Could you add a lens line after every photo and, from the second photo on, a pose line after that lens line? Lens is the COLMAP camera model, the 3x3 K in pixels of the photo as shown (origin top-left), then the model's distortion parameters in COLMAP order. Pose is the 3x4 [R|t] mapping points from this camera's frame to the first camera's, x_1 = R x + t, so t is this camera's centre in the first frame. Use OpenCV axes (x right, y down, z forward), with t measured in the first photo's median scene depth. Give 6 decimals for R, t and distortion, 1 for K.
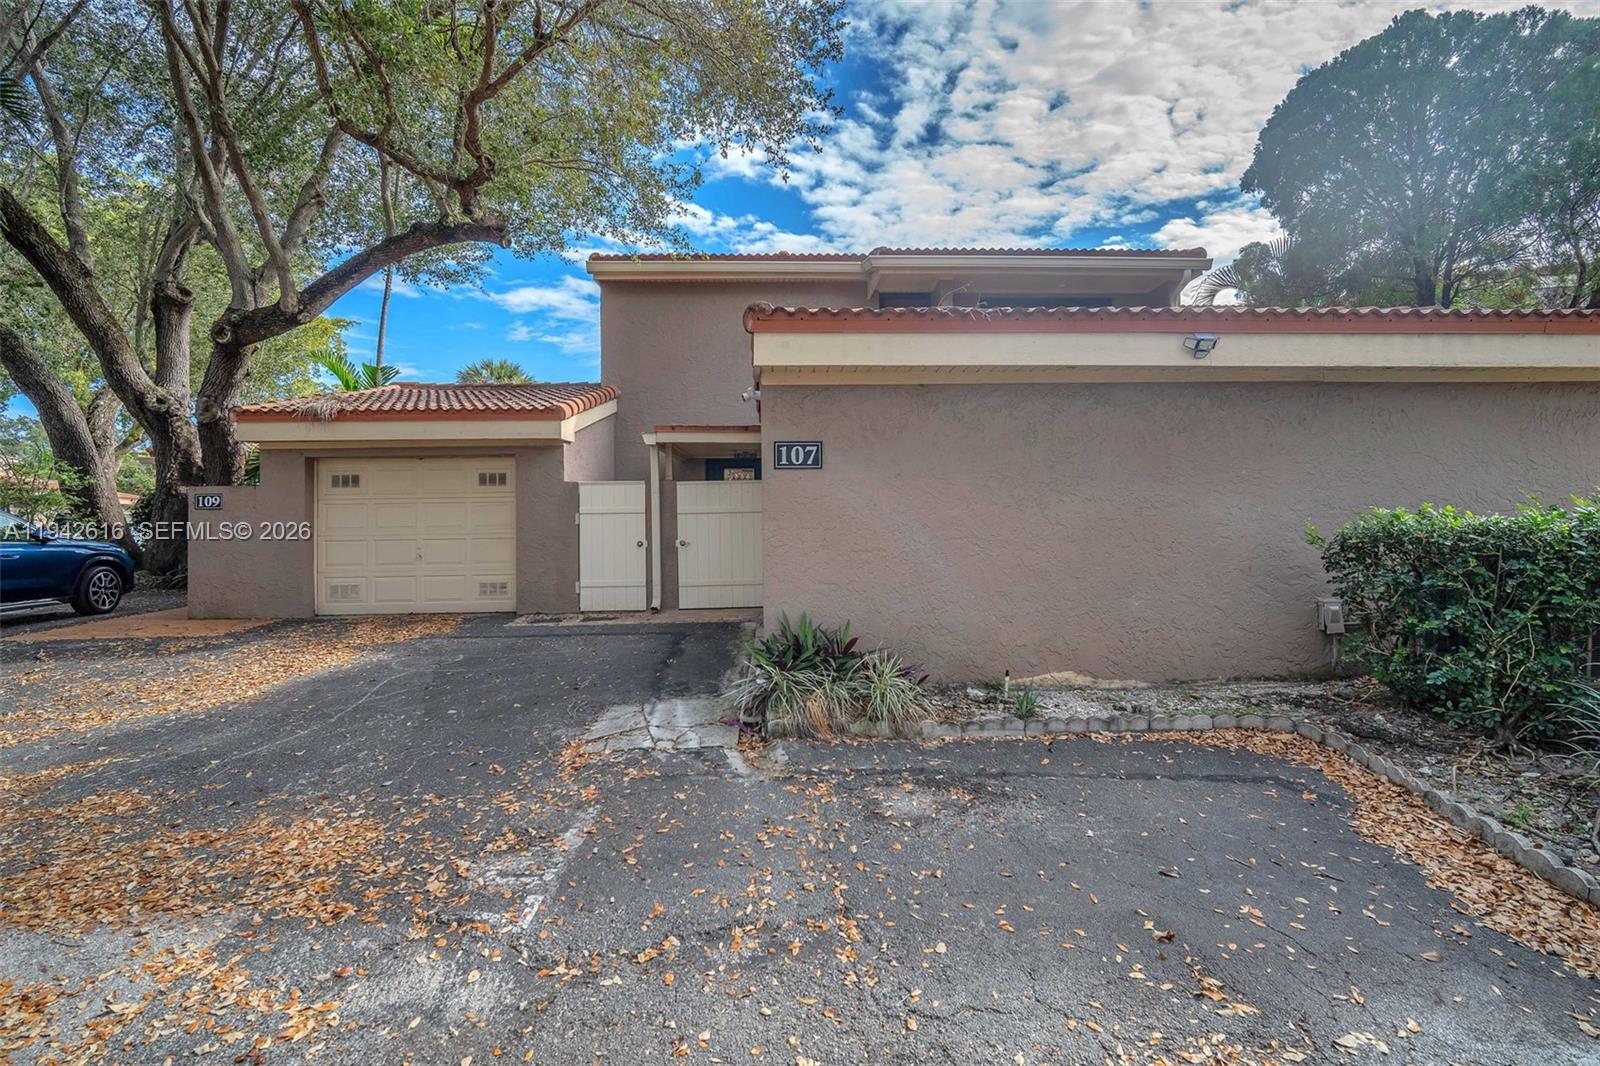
lens RADIAL K [[708.1, 0, 778.9], [0, 708.1, 502.8], [0, 0, 1]] dist [-0.009731, 0.002036]
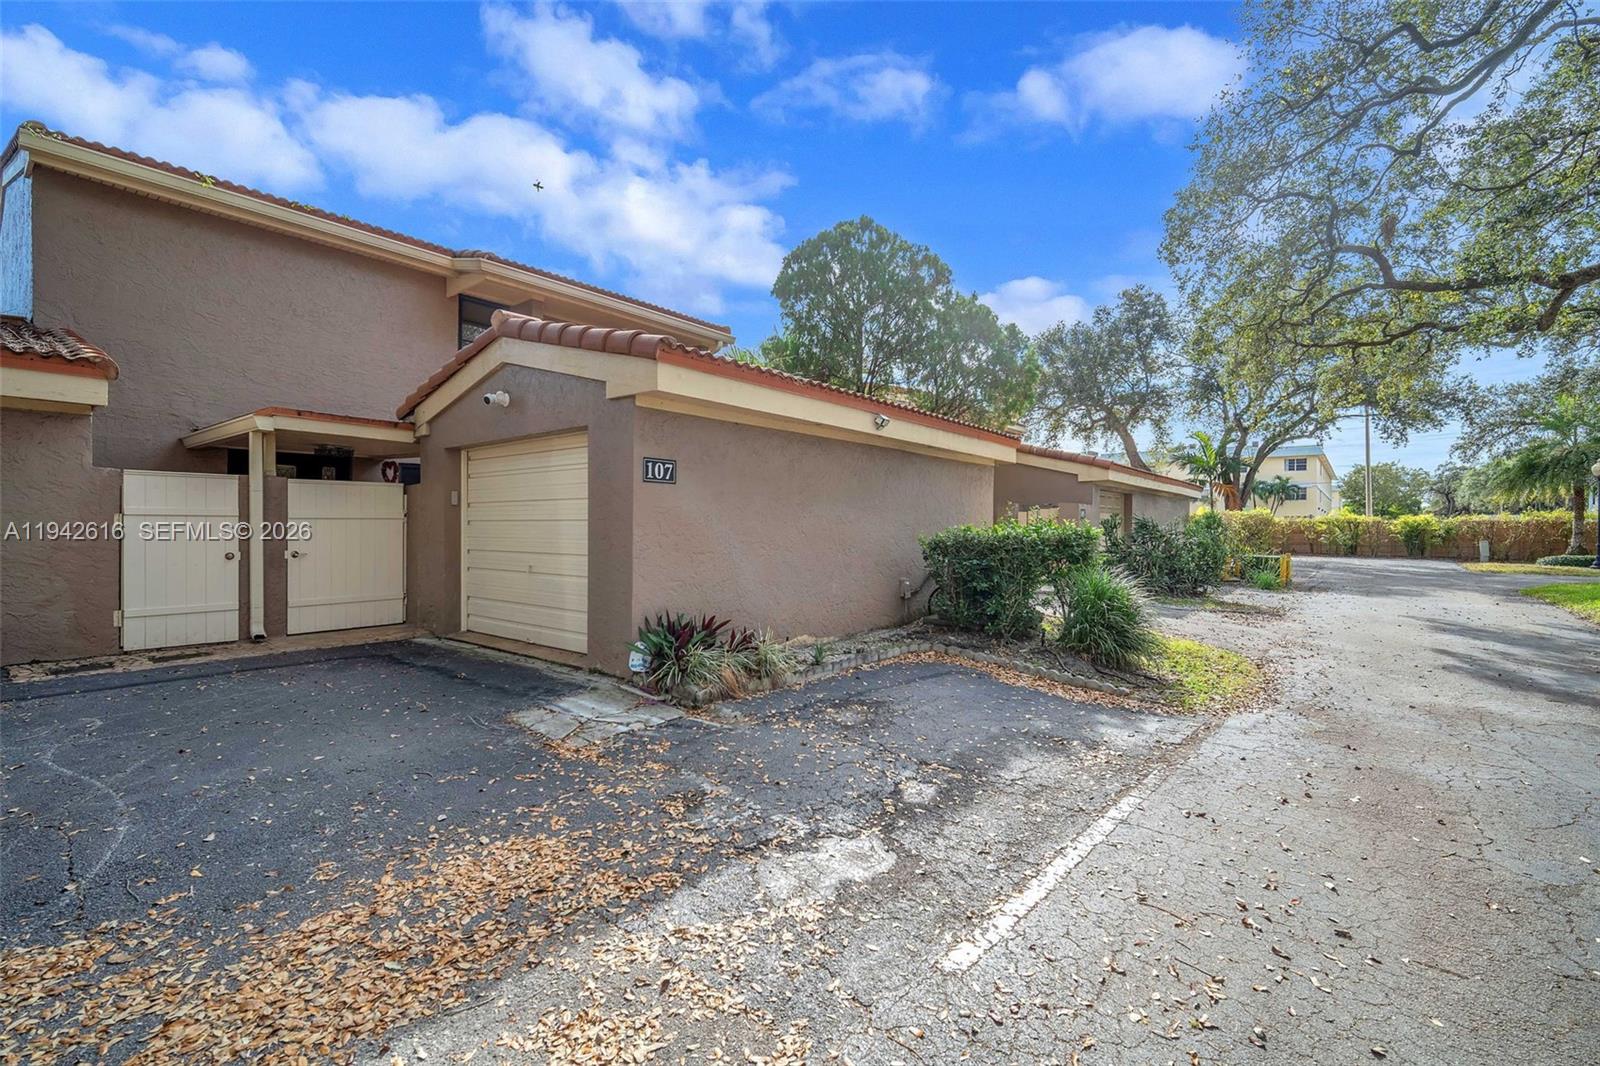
lens RADIAL K [[708.1, 0, 772.8], [0, 708.1, 533.6], [0, 0, 1]] dist [-0.009731, 0.002036]
pose [[0.670830, 0.010107, 0.741542, -0.705817], [-0.027192, 0.999570, 0.010975, 0.017591], [-0.741112, -0.027526, 0.670817, 0.083267]]
